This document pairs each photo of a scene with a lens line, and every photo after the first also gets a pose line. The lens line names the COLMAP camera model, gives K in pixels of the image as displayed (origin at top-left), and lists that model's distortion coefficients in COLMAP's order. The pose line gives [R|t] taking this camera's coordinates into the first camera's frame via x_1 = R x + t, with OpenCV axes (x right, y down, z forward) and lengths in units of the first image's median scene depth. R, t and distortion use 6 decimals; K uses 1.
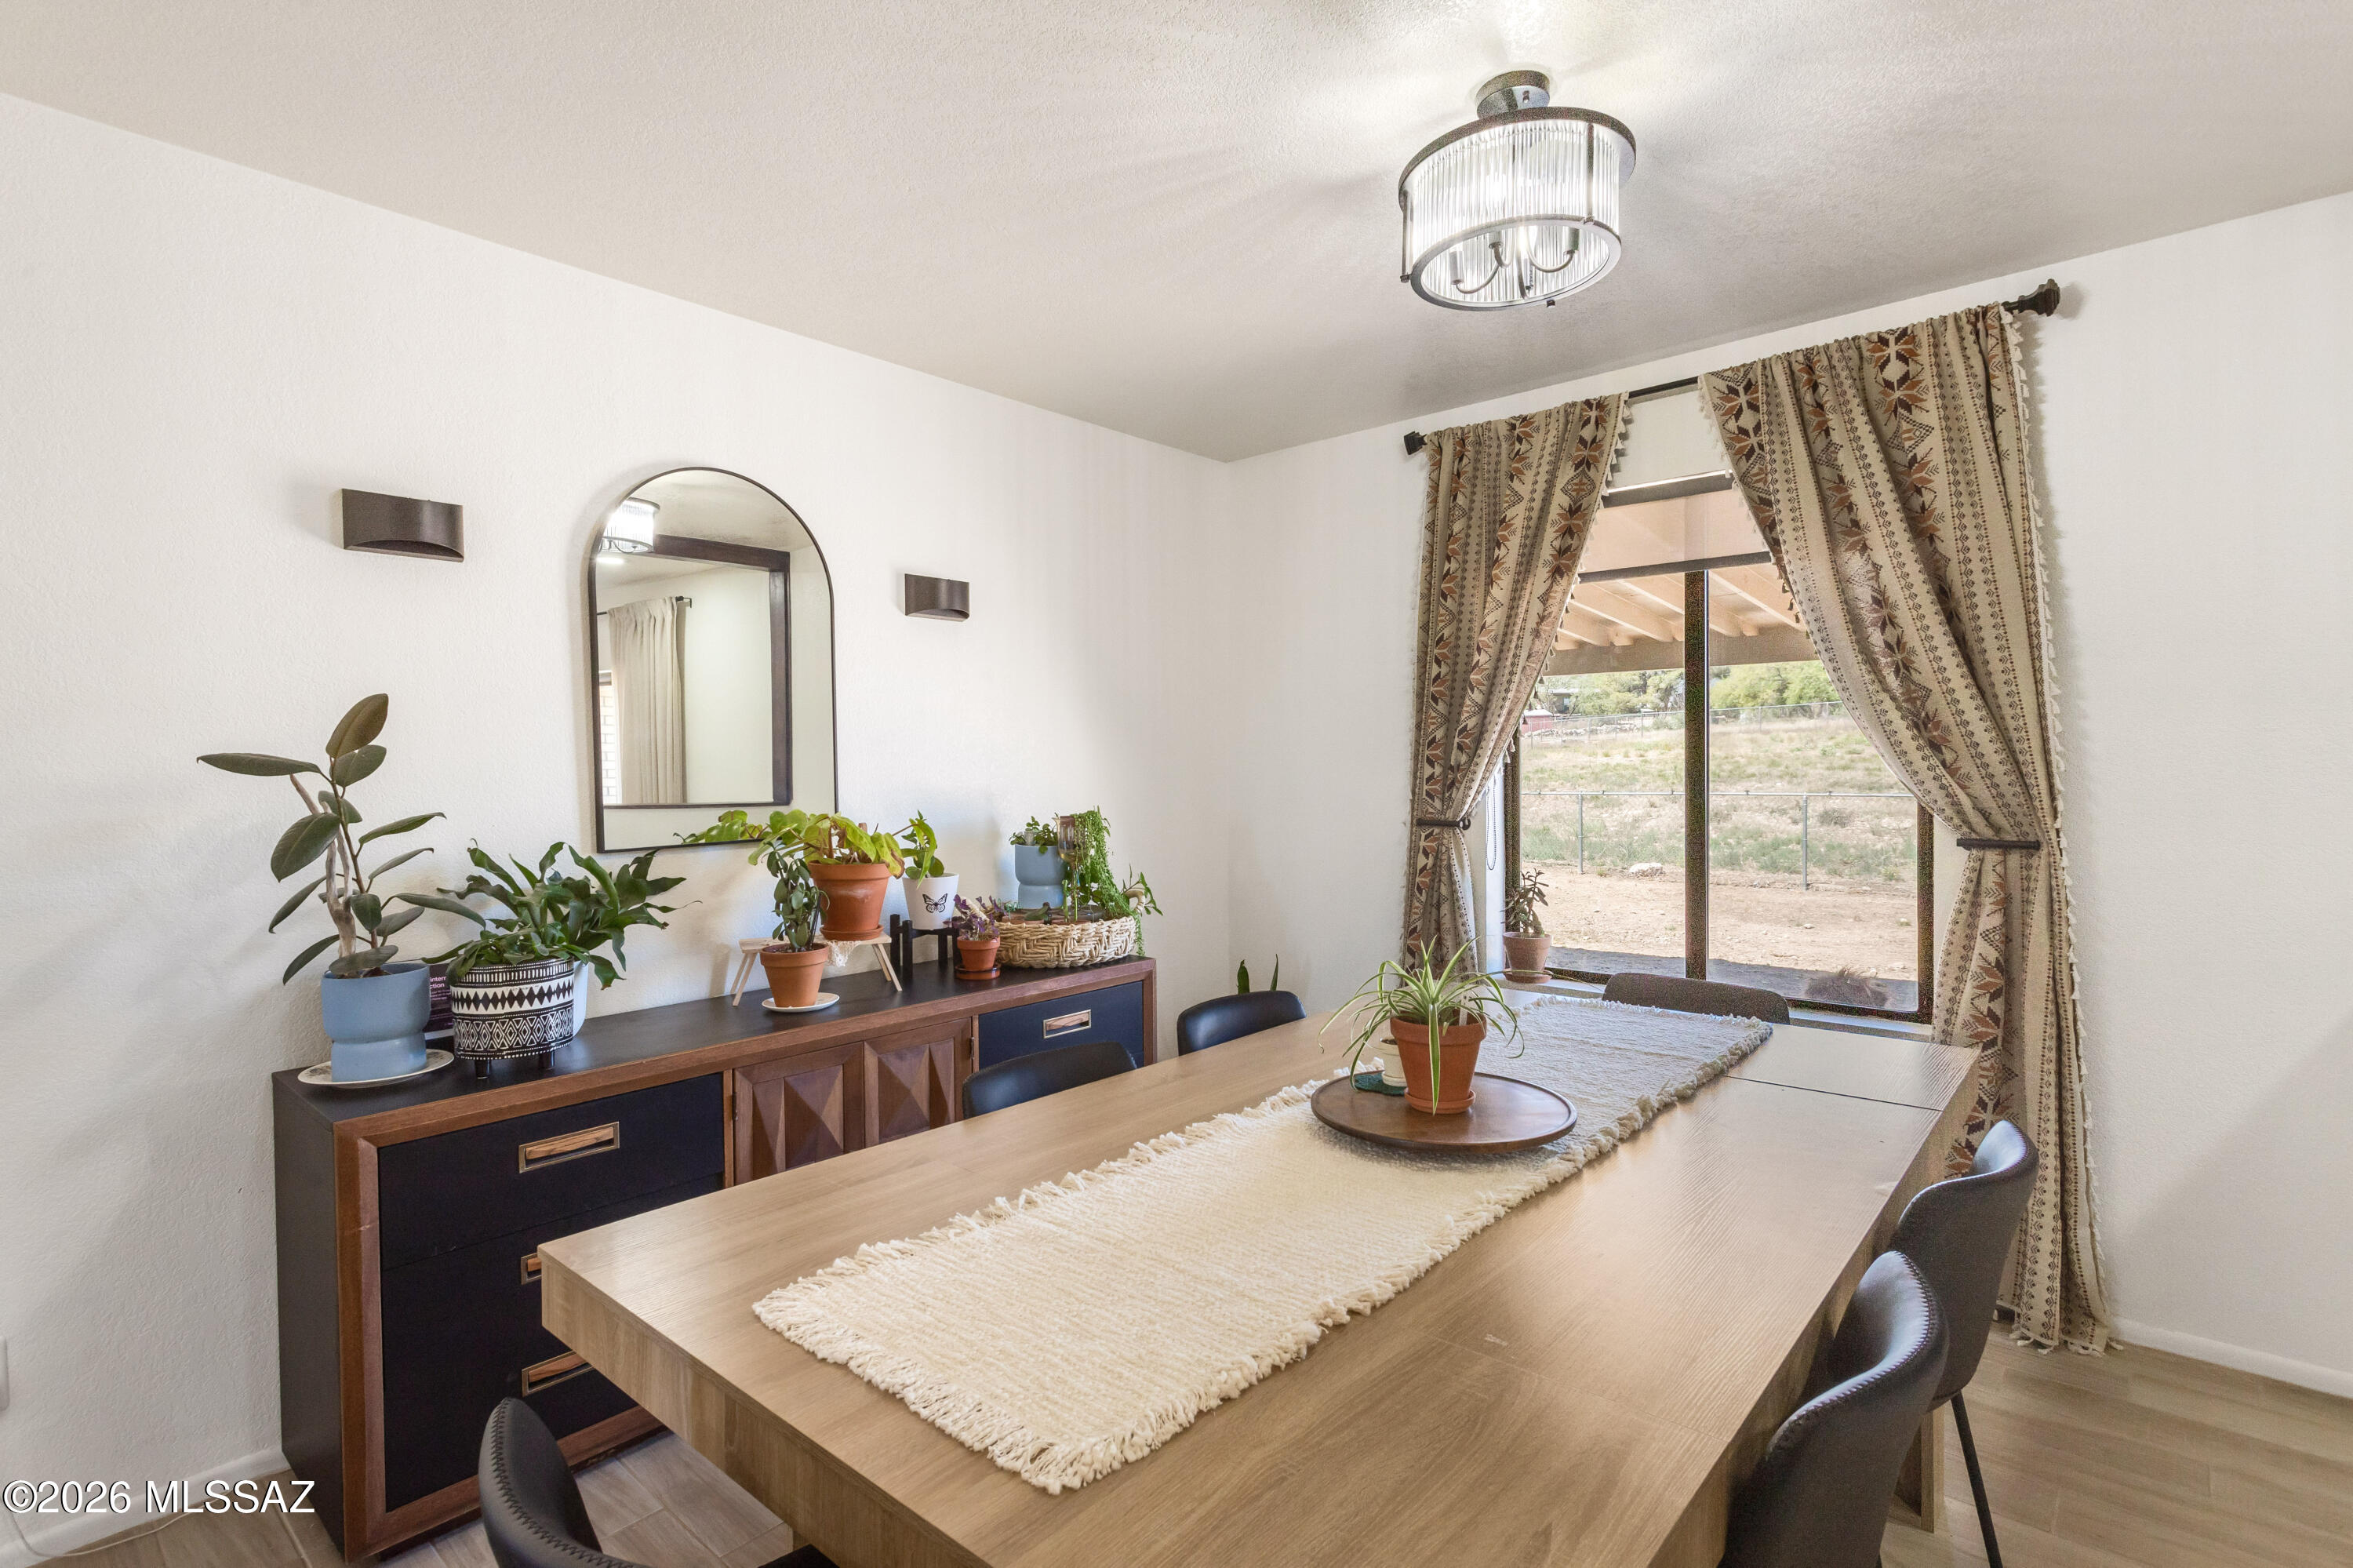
lens RADIAL K [[1148.7, 0, 1176.7], [0, 1148.7, 795.8], [0, 0, 1]] dist [0.016459, 0.000582]
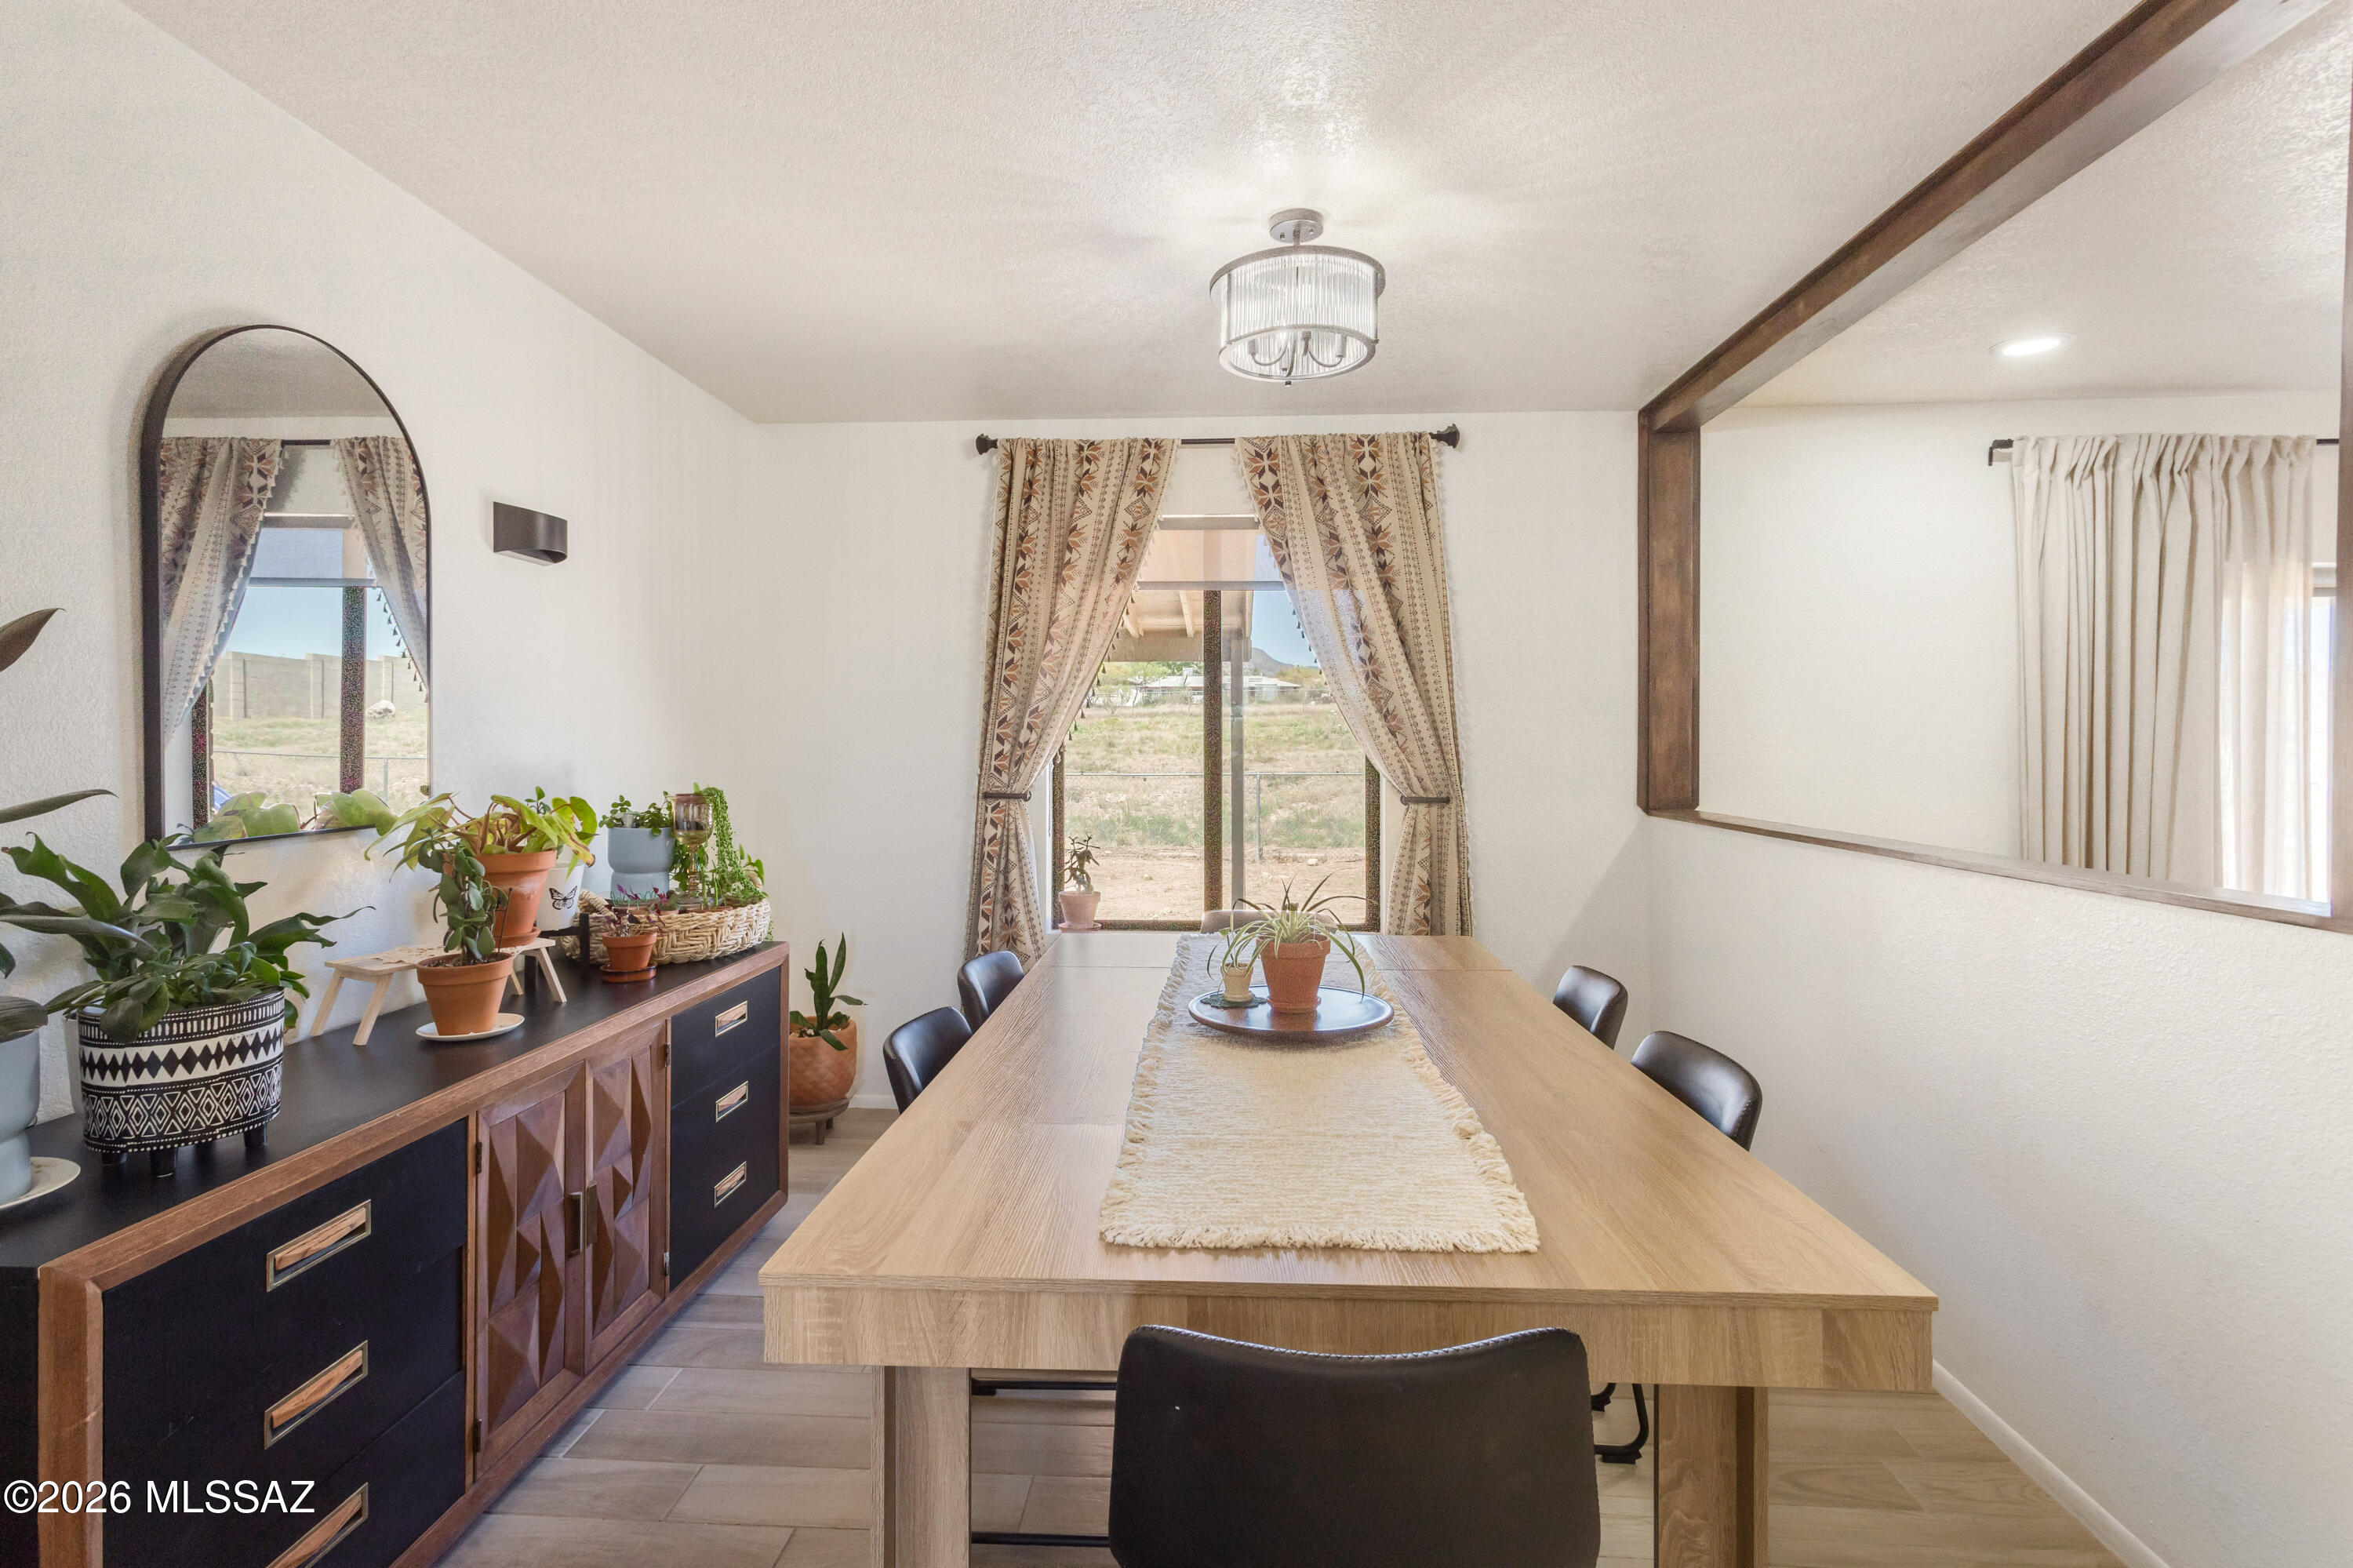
lens RADIAL K [[1160.5, 0, 1184.9], [0, 1160.5, 753.1], [0, 0, 1]] dist [0.019999, 0.000836]
pose [[0.779413, 0.005465, 0.626486, -0.397137], [0.008861, 0.999766, -0.019745, 0.008045], [-0.626448, 0.020941, 0.779182, 0.045348]]
